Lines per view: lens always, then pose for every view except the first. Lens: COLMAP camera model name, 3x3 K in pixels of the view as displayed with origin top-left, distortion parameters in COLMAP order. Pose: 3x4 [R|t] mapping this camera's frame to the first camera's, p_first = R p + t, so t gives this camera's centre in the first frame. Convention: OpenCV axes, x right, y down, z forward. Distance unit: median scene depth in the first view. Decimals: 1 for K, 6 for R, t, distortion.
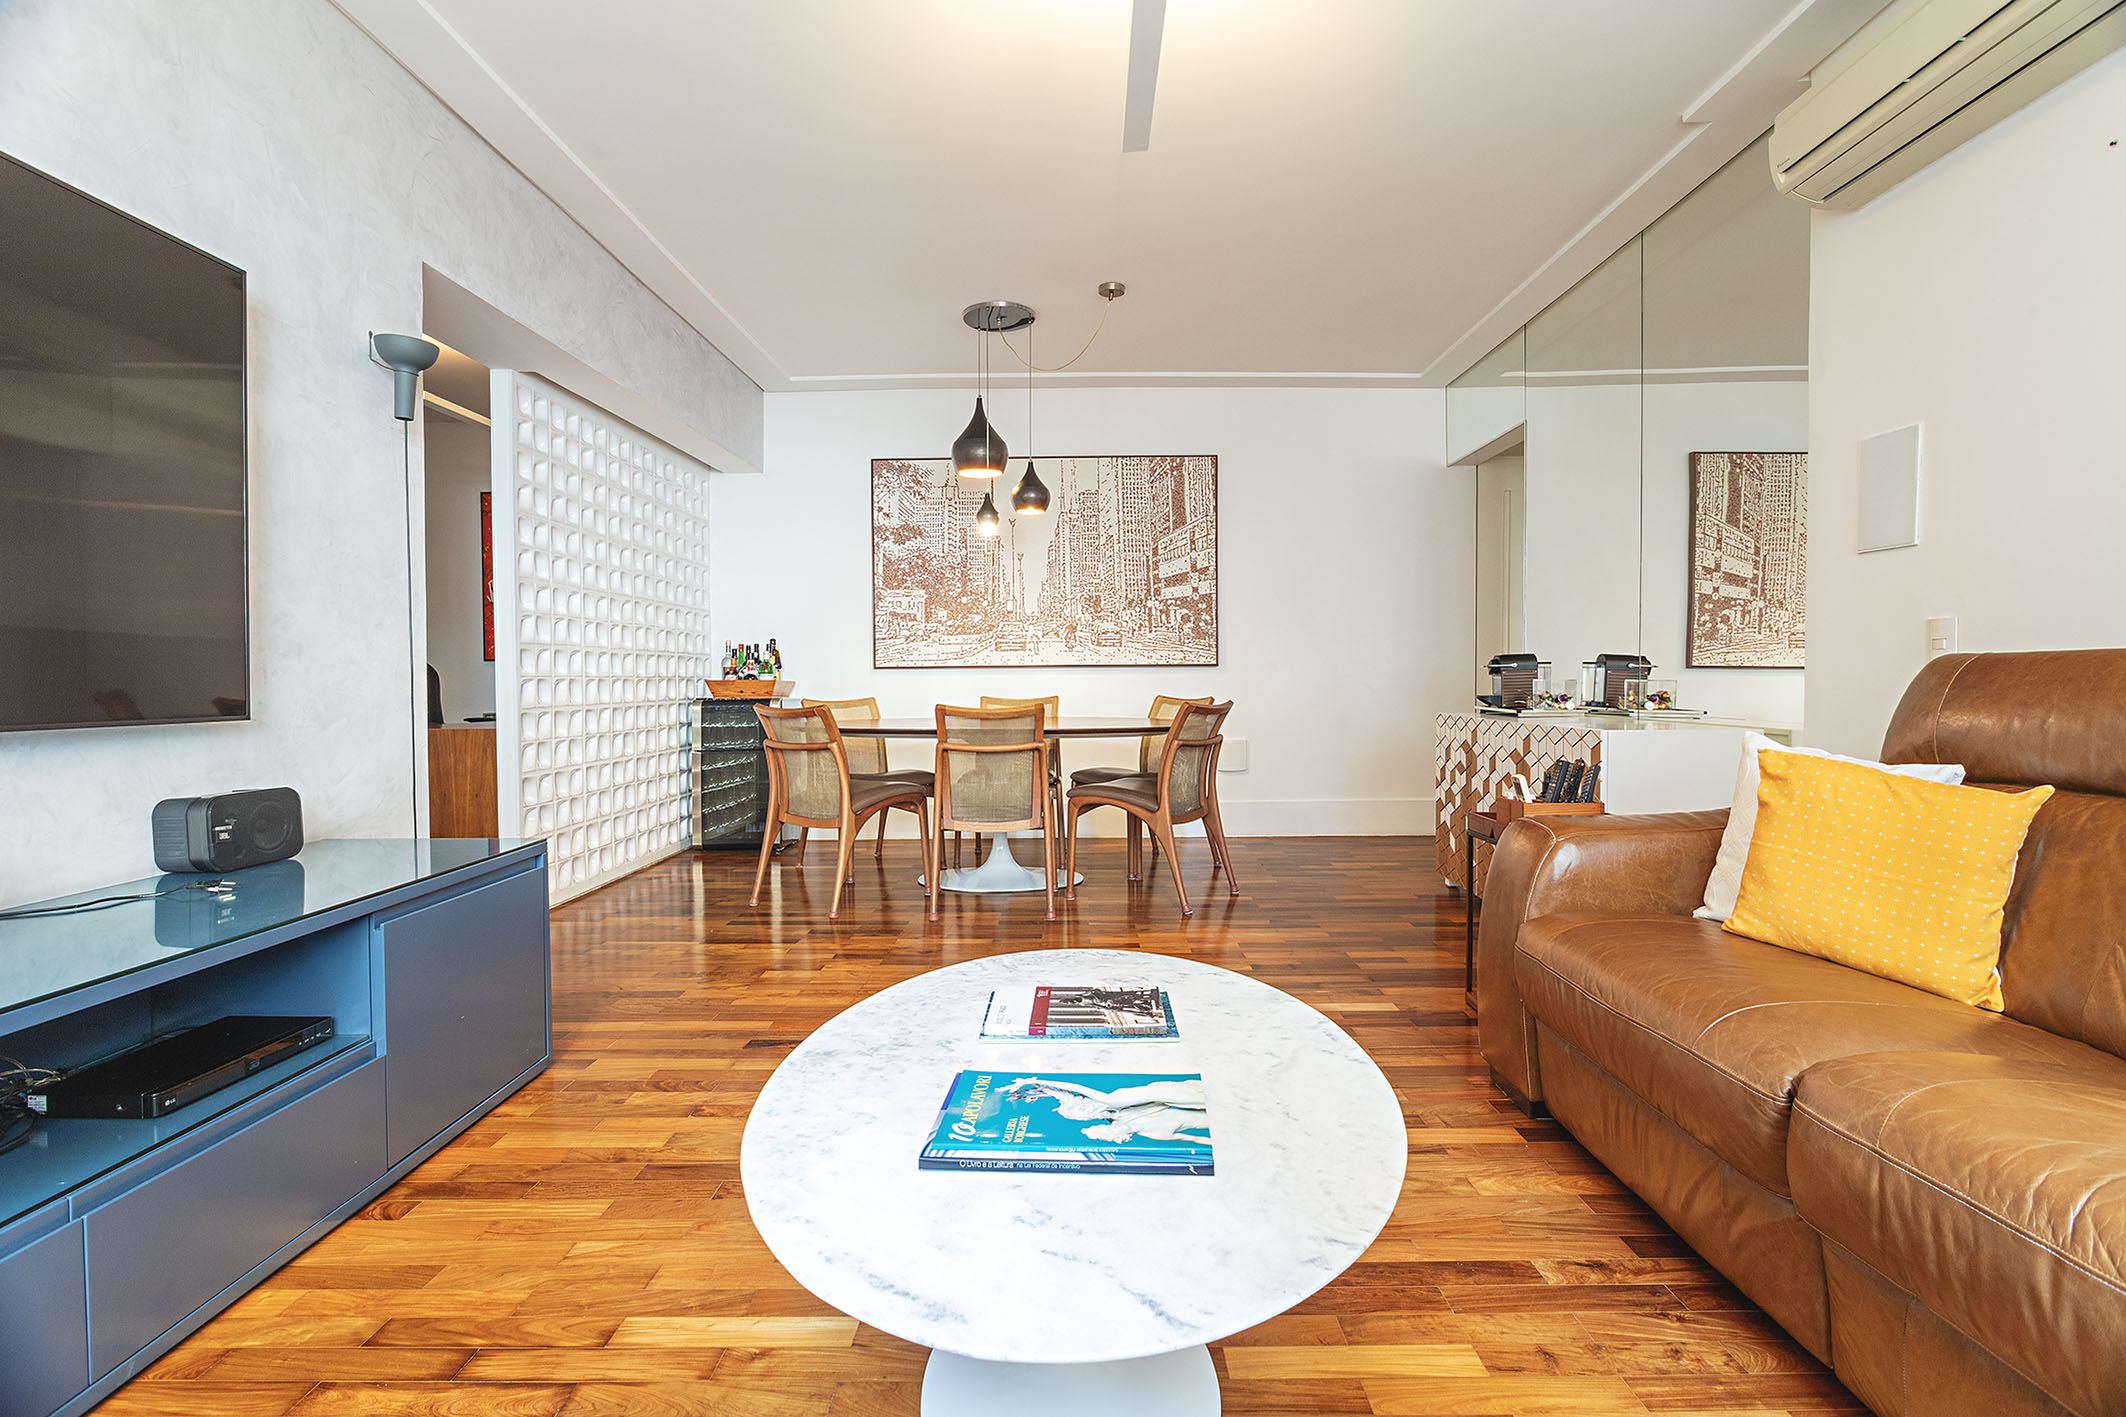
lens RADIAL K [[1030.8, 0, 1064.5], [0, 1030.8, 725.4], [0, 0, 1]] dist [-0.004984, -0.001369]
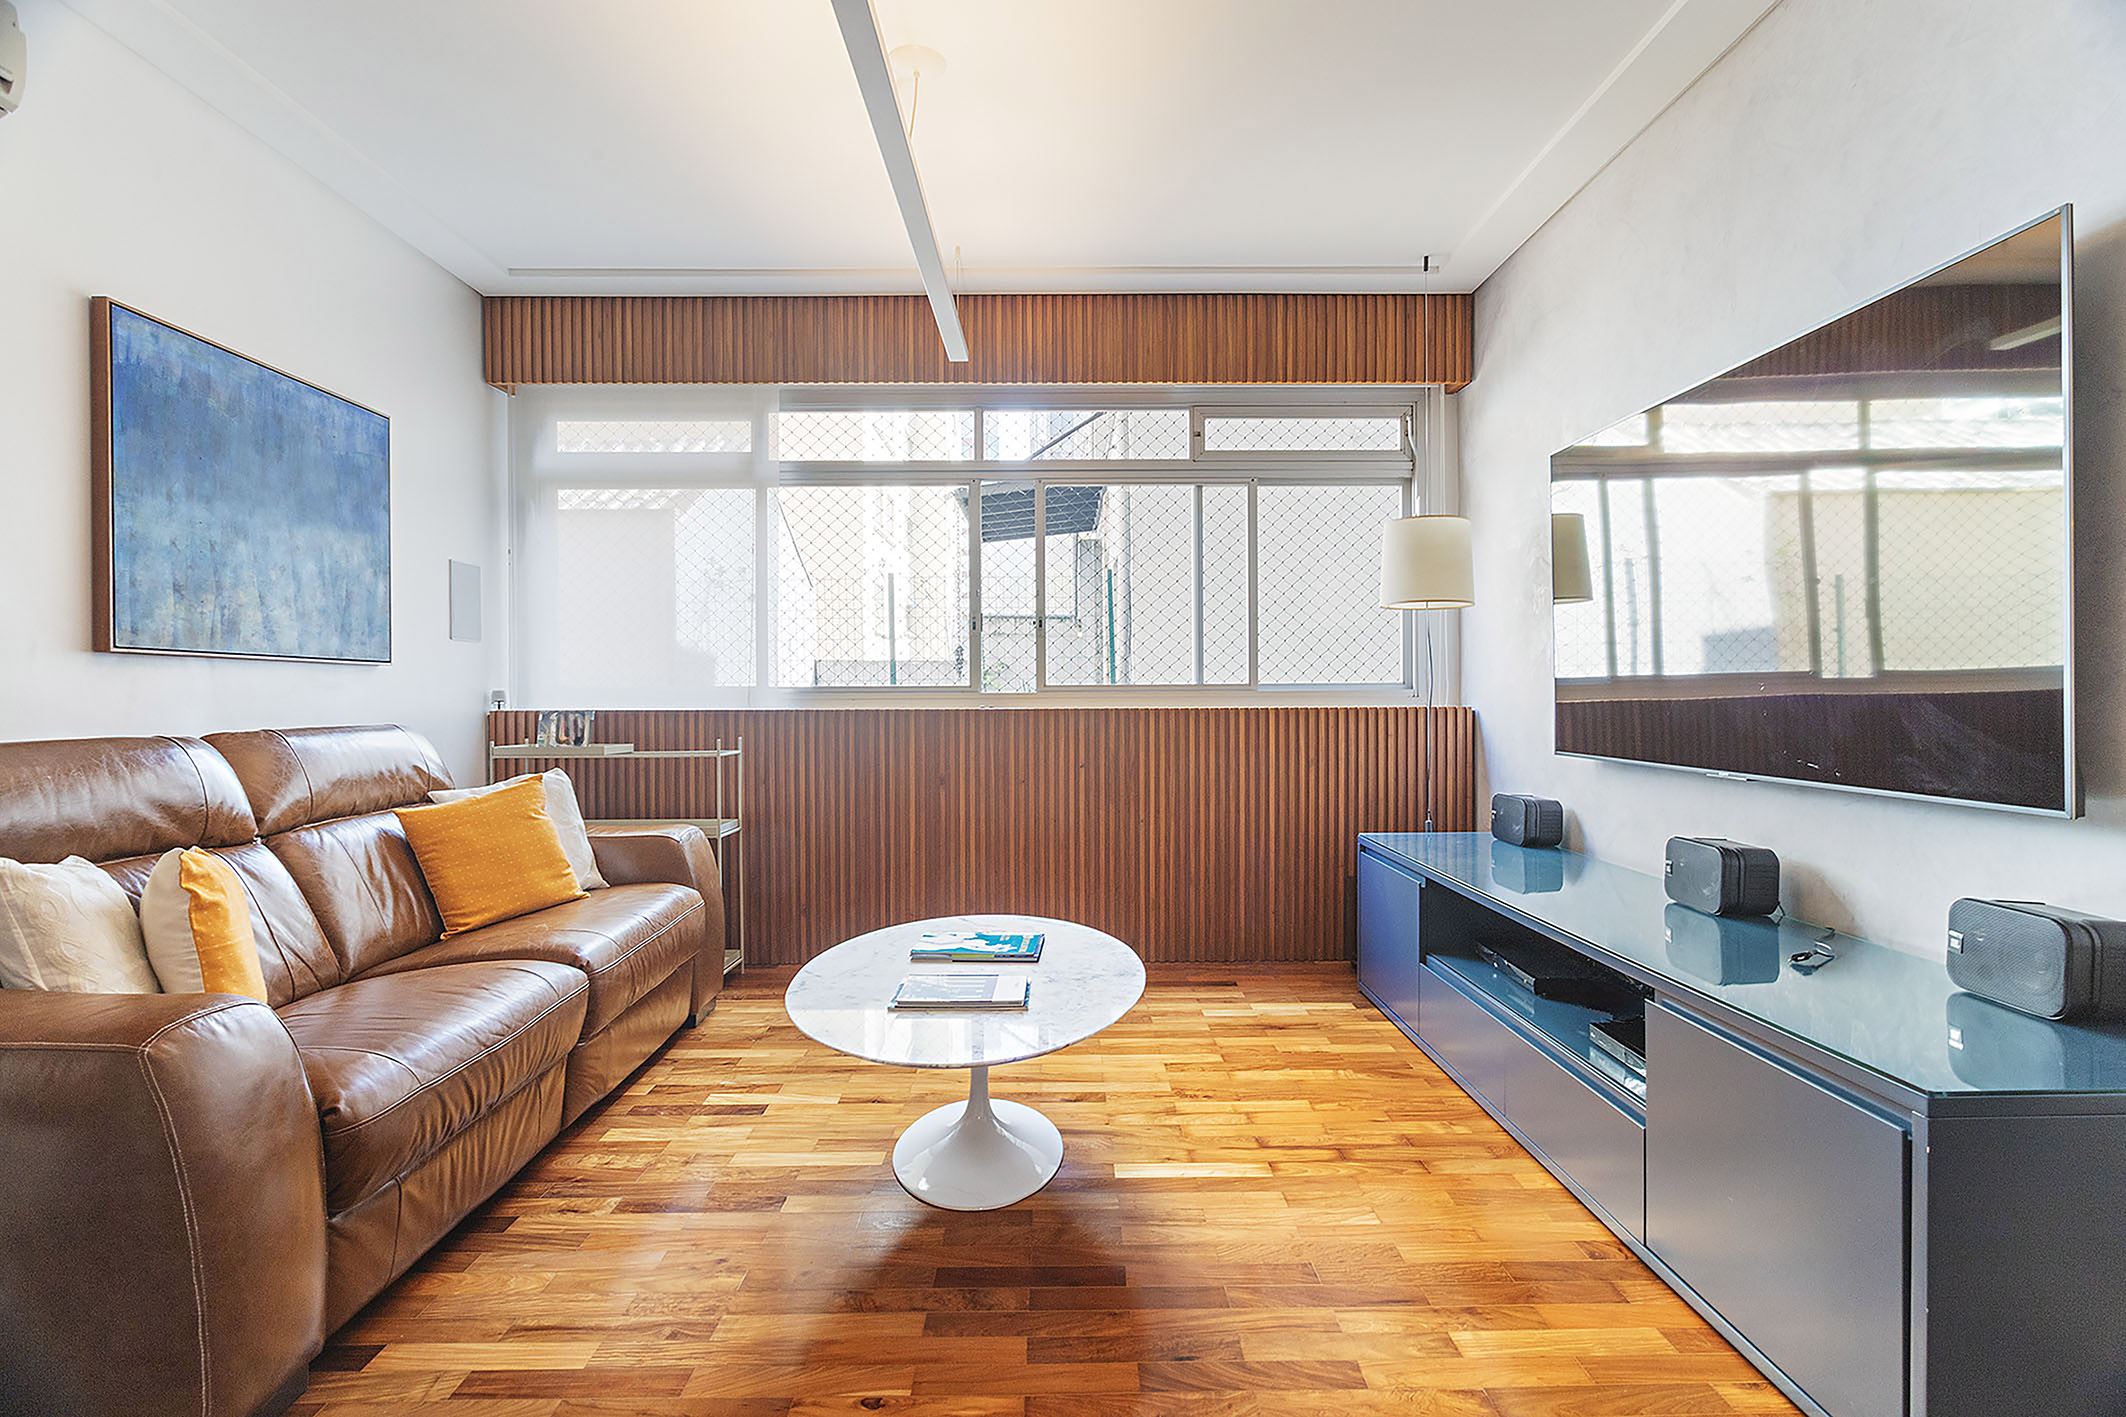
lens RADIAL K [[1030.8, 0, 1076.0], [0, 1030.8, 709.2], [0, 0, 1]] dist [-0.004984, -0.001369]
pose [[-0.999391, 0.011448, -0.032966, -0.040822], [0.009573, 0.998358, 0.056477, -0.076587], [0.033559, 0.056127, -0.997859, 1.003987]]
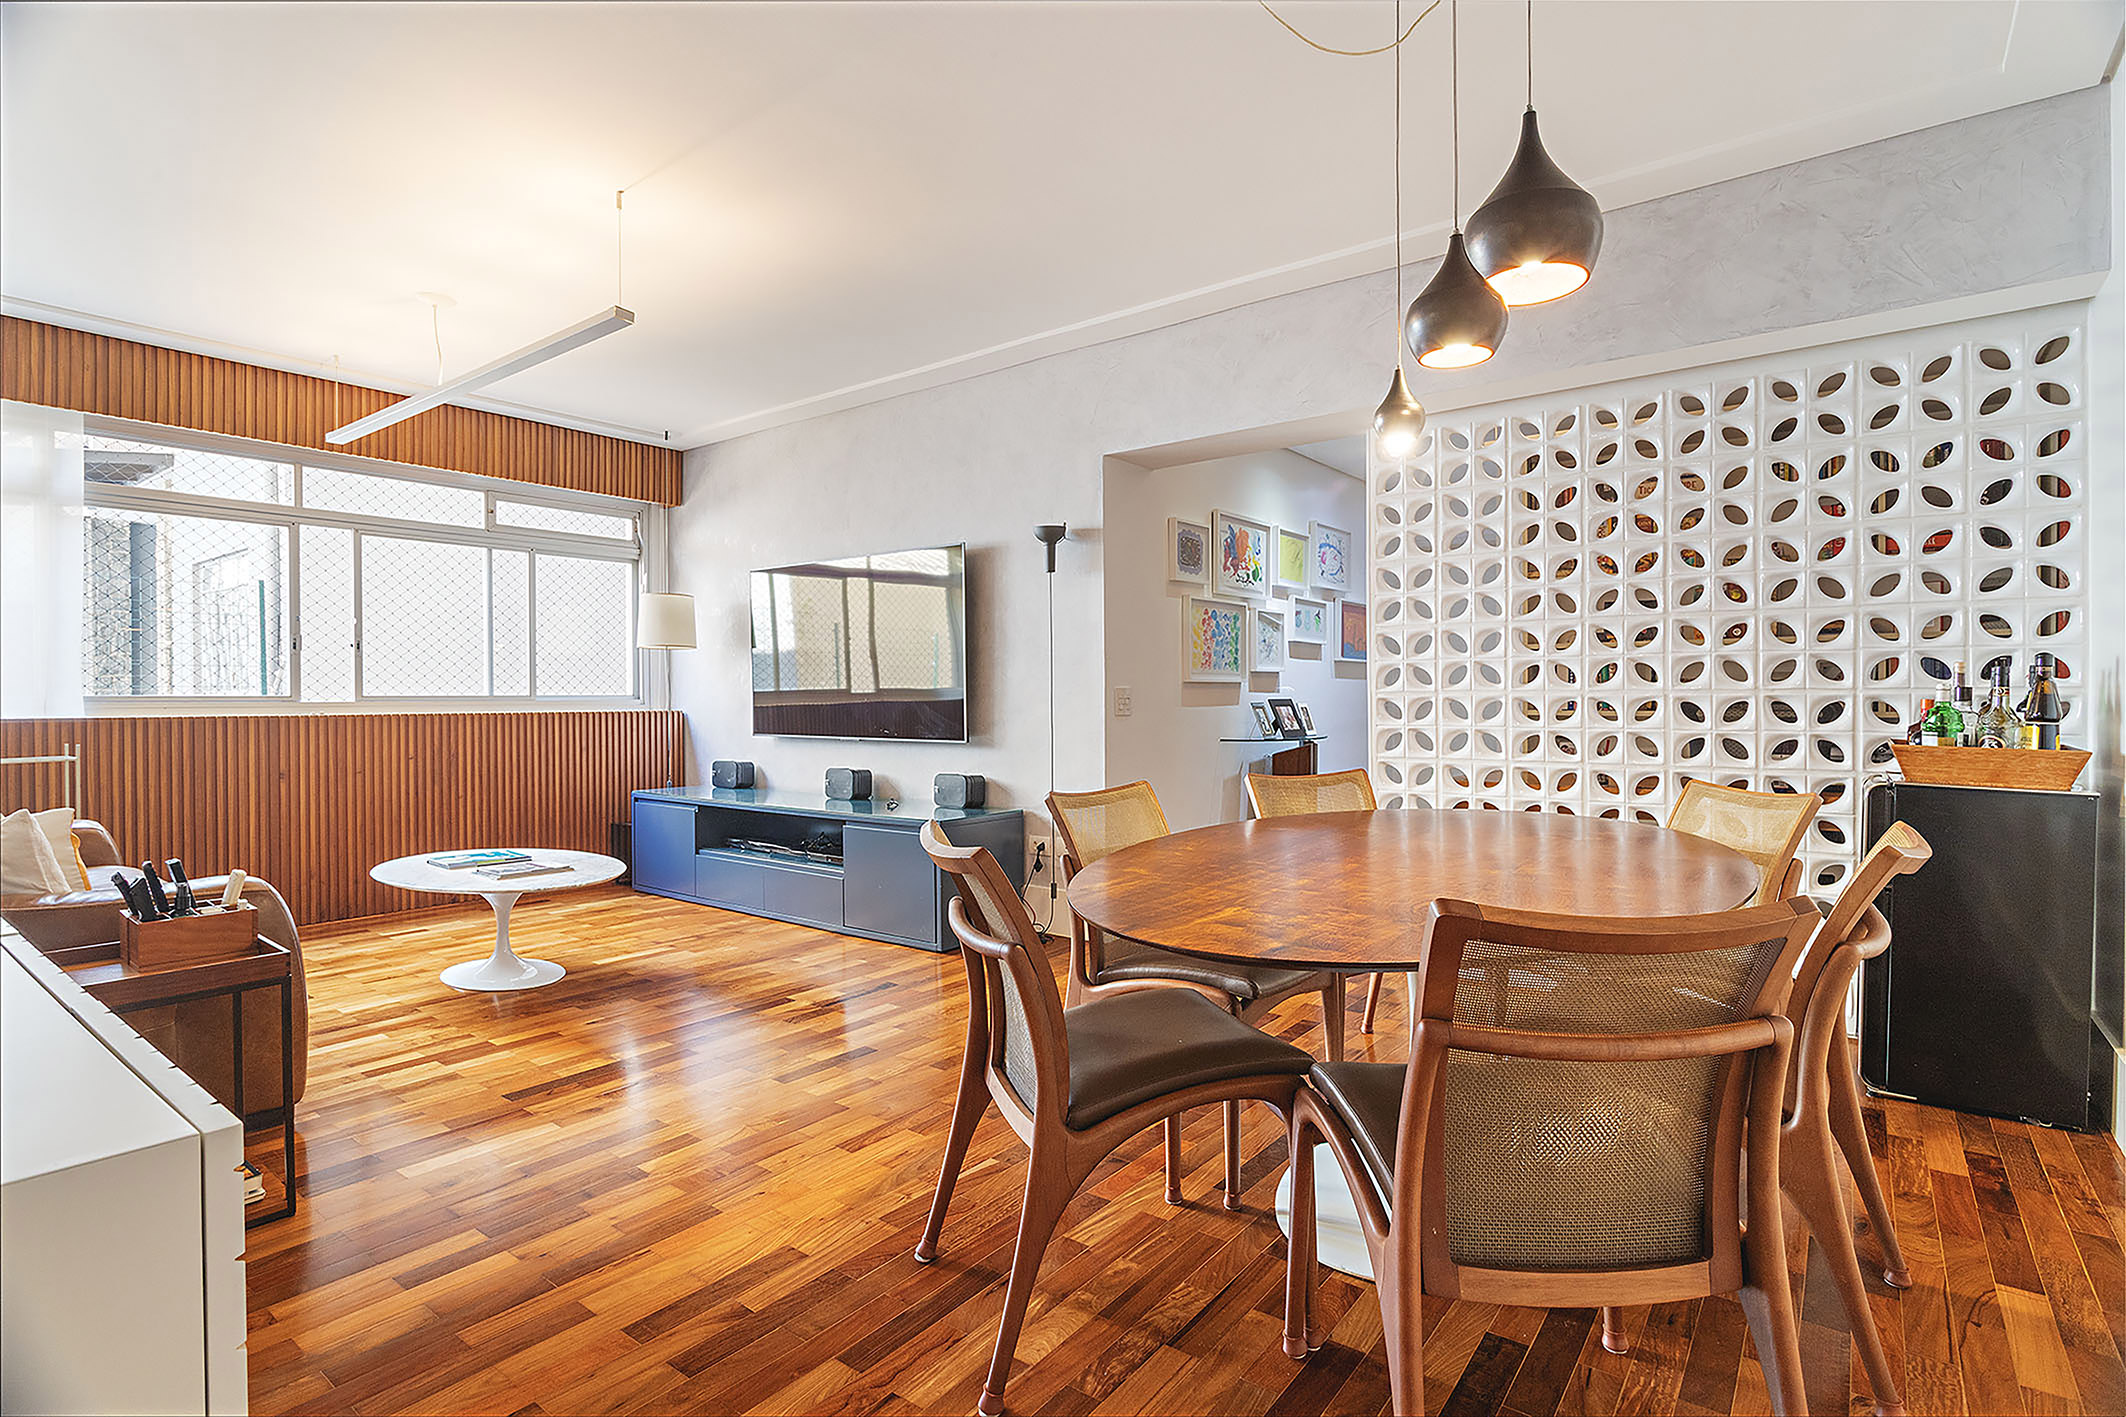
lens RADIAL K [[1030.8, 0, 1065.4], [0, 1030.8, 707.4], [0, 0, 1]] dist [-0.004984, -0.001369]
pose [[-0.597208, 0.016553, -0.801915, 0.425898], [-0.023665, 0.998988, 0.038244, -0.096638], [0.801737, 0.041817, -0.596212, 1.404449]]
